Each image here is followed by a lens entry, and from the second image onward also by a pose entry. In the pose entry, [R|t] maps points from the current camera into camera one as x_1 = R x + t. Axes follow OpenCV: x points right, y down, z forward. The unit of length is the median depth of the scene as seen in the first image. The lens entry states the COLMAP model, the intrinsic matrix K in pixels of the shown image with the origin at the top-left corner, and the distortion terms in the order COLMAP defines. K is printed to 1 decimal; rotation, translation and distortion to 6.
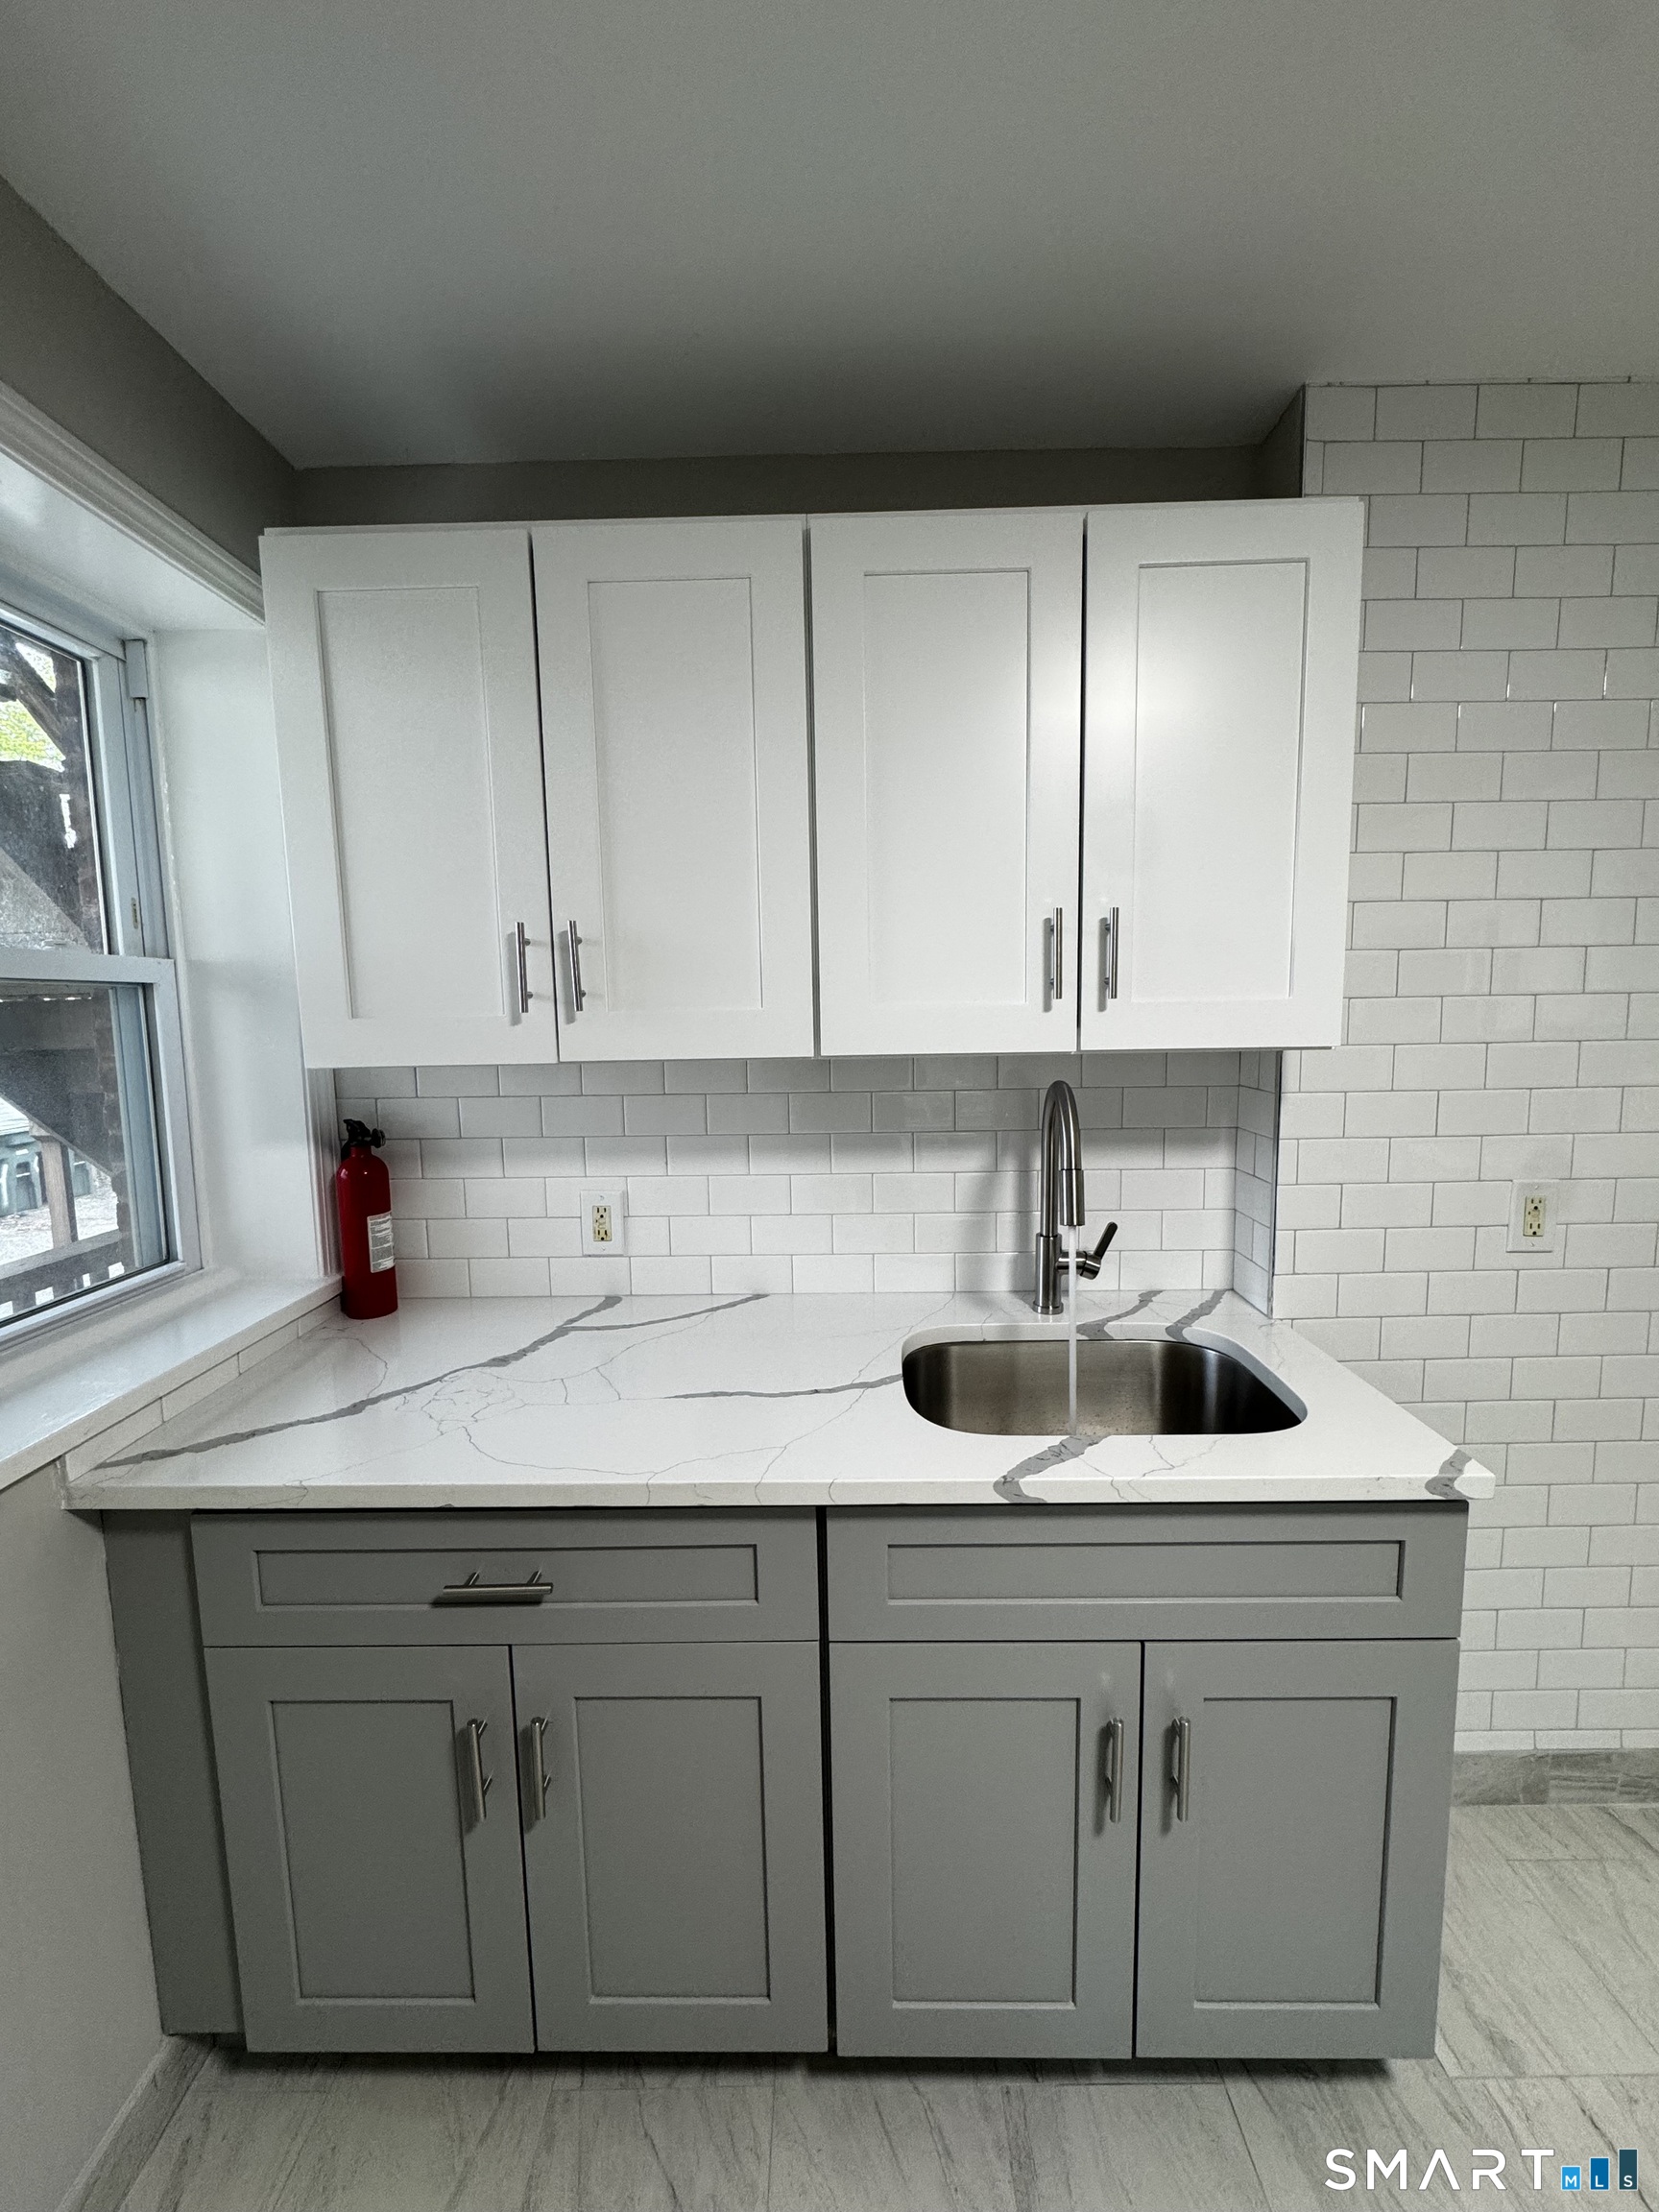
lens RADIAL K [[880.7, 0, 830.7], [0, 880.7, 1101.5], [0, 0, 1]] dist [-0.004158, 0.000624]
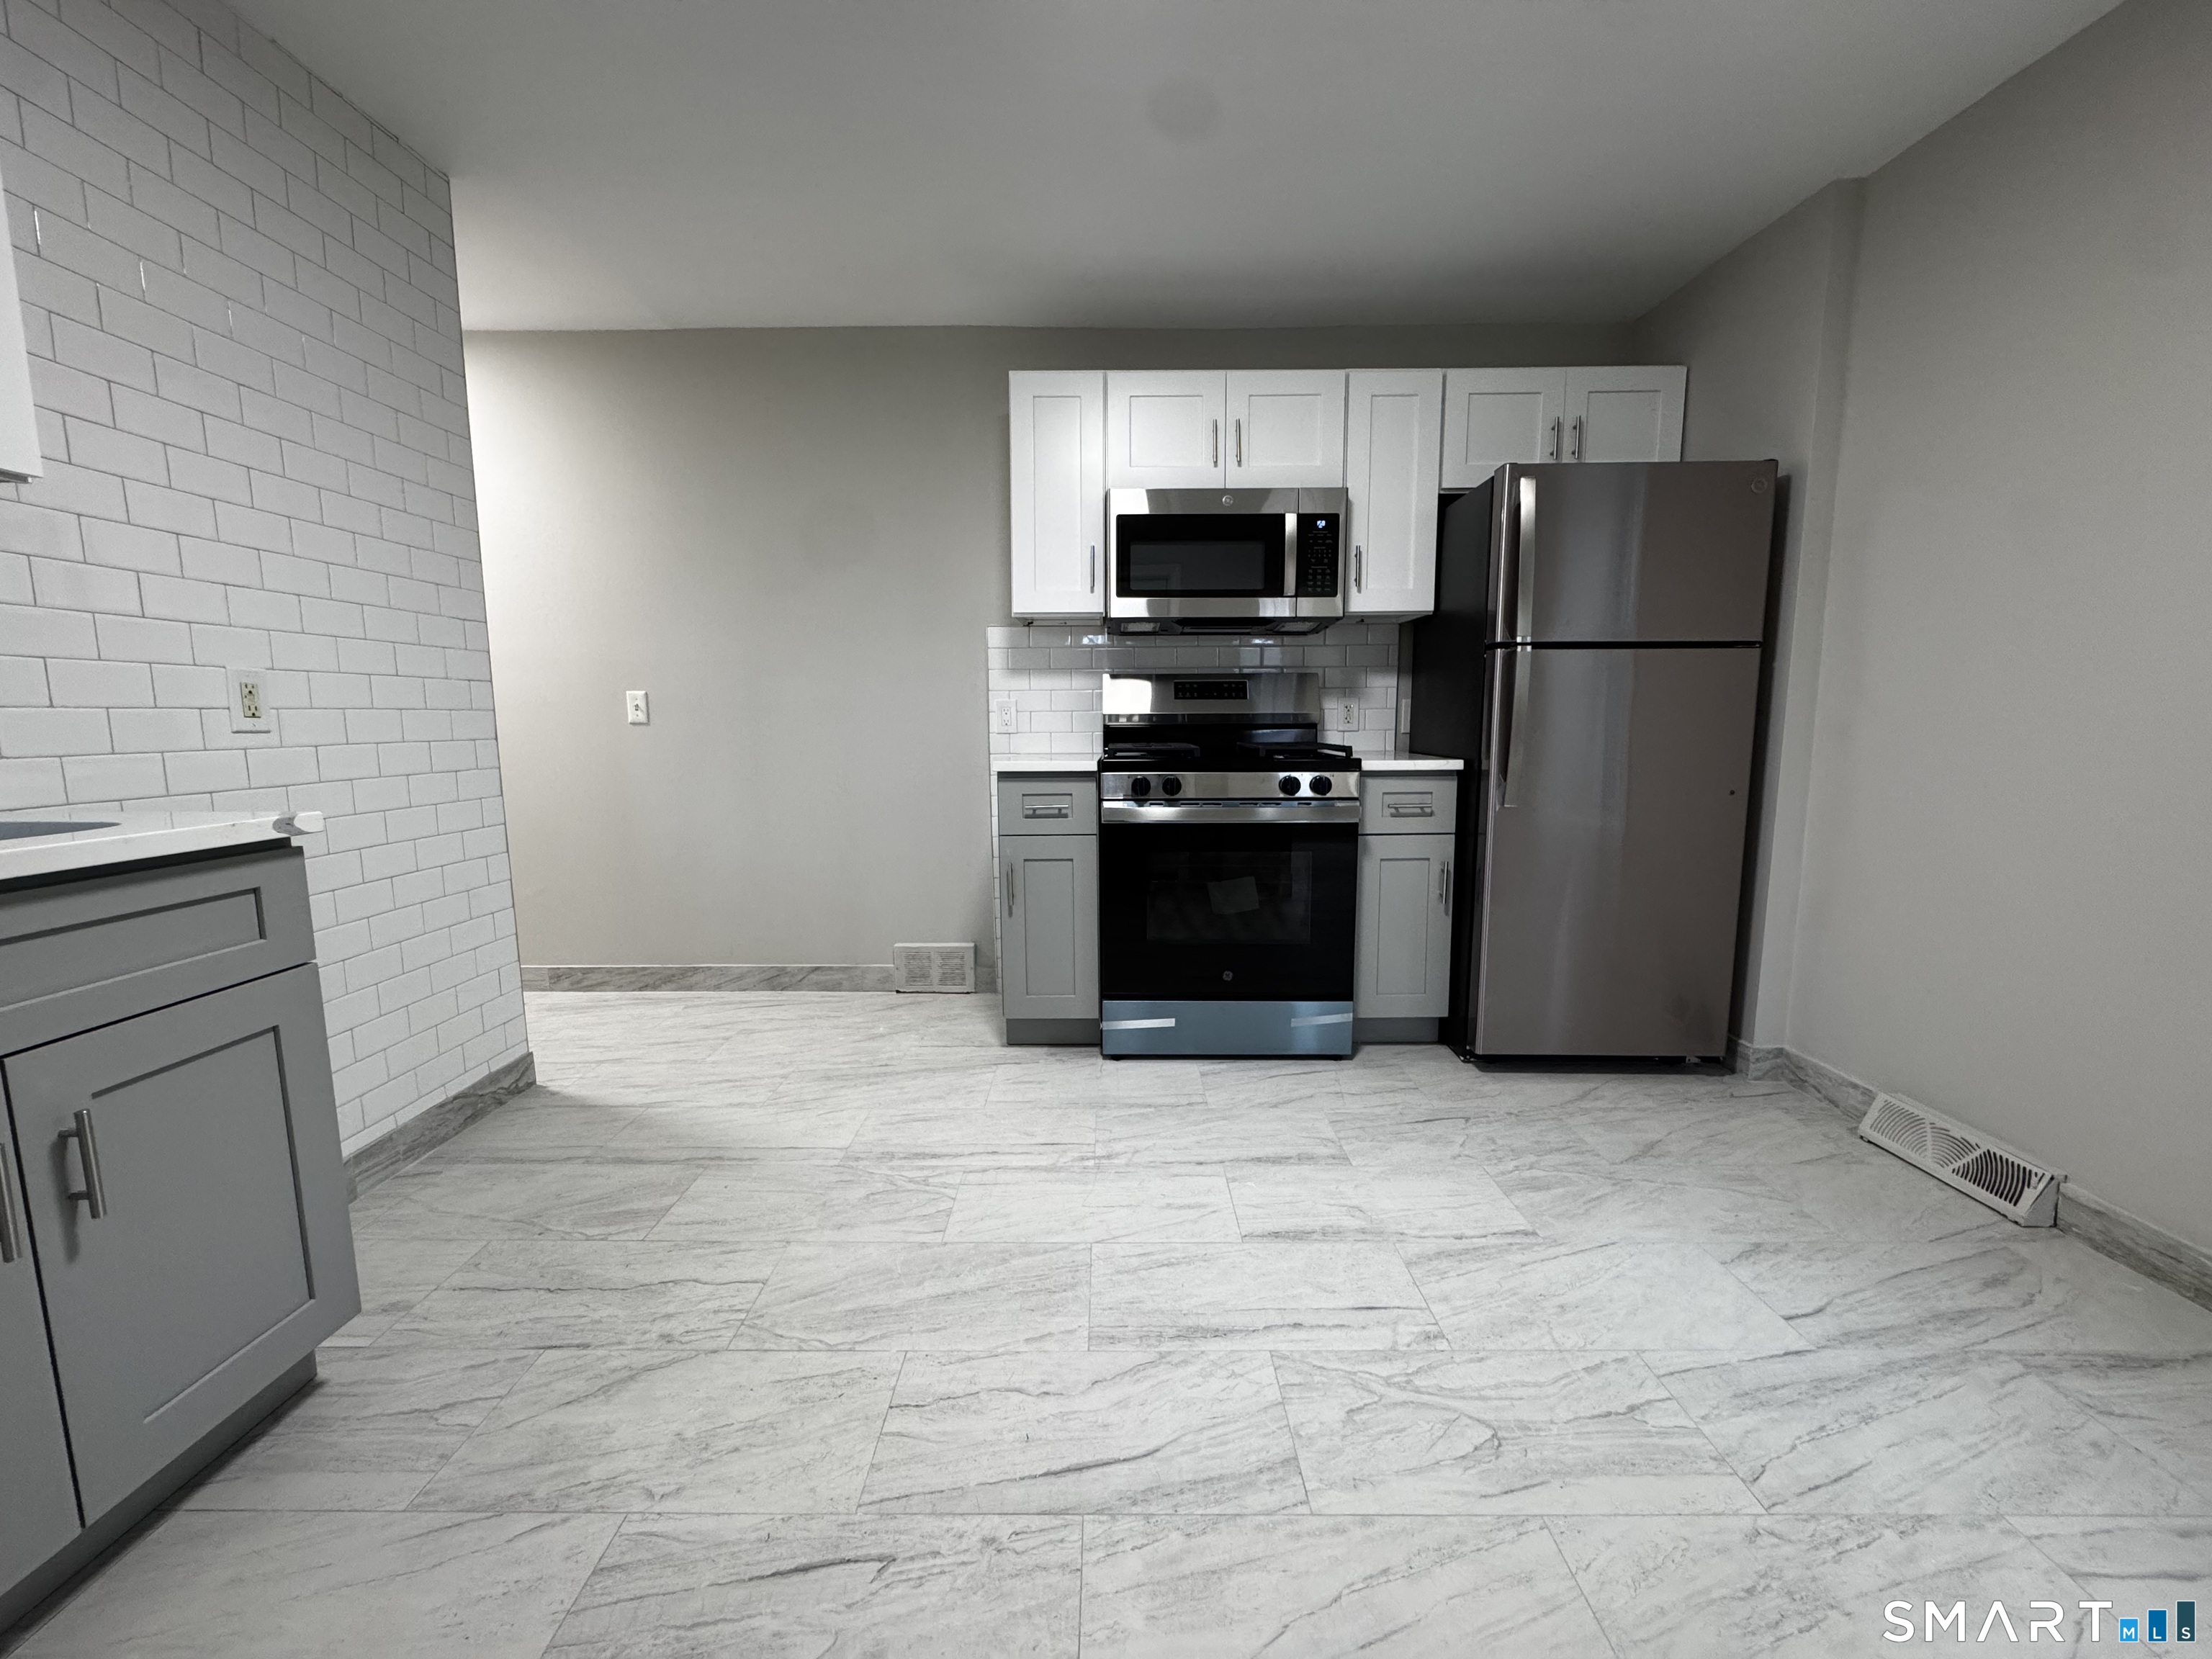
lens RADIAL K [[880.7, 0, 1102.8], [0, 880.7, 829.1], [0, 0, 1]] dist [-0.004158, 0.000624]
pose [[0.001940, -0.111732, 0.993737, -0.416862], [0.109874, 0.987746, 0.110844, 0.339504], [-0.993944, 0.108971, 0.014192, -0.126586]]
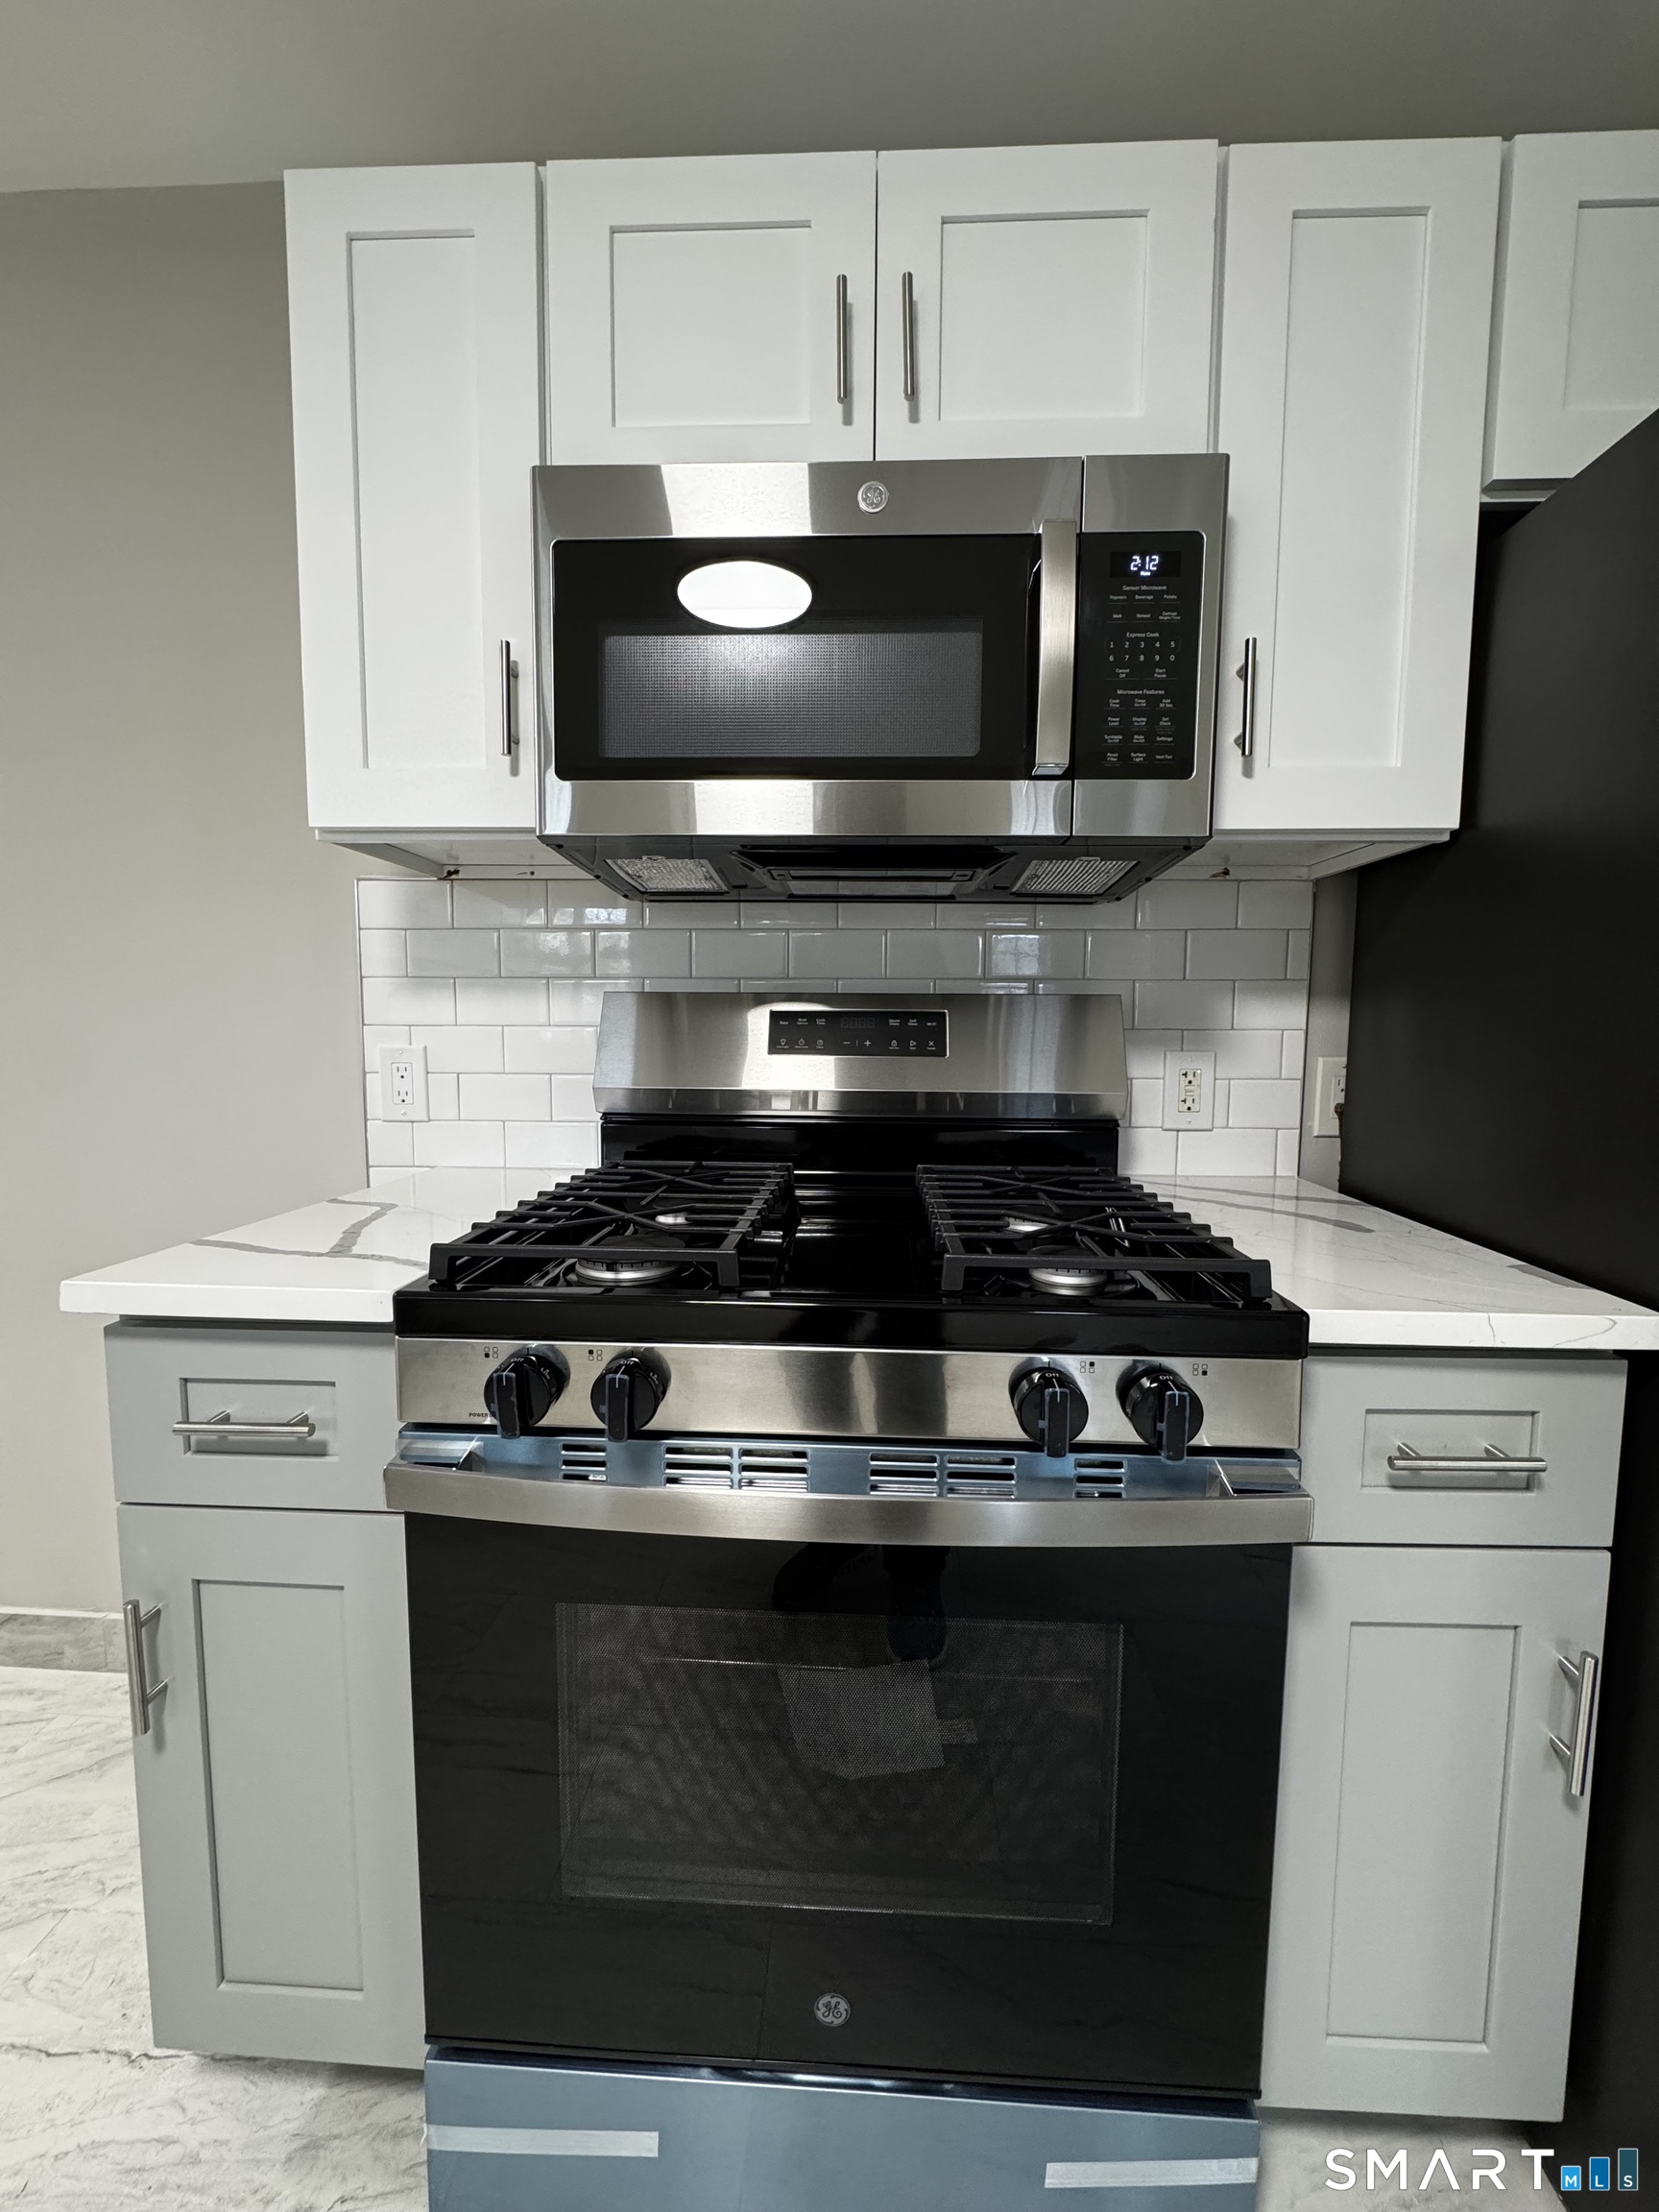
lens RADIAL K [[880.7, 0, 830.7], [0, 880.7, 1101.5], [0, 0, 1]] dist [-0.004158, 0.000624]
pose [[0.038675, -0.074626, 0.996461, 1.048984], [0.096436, 0.992831, 0.070611, 0.265808], [-0.994588, 0.093364, 0.045594, -0.440968]]
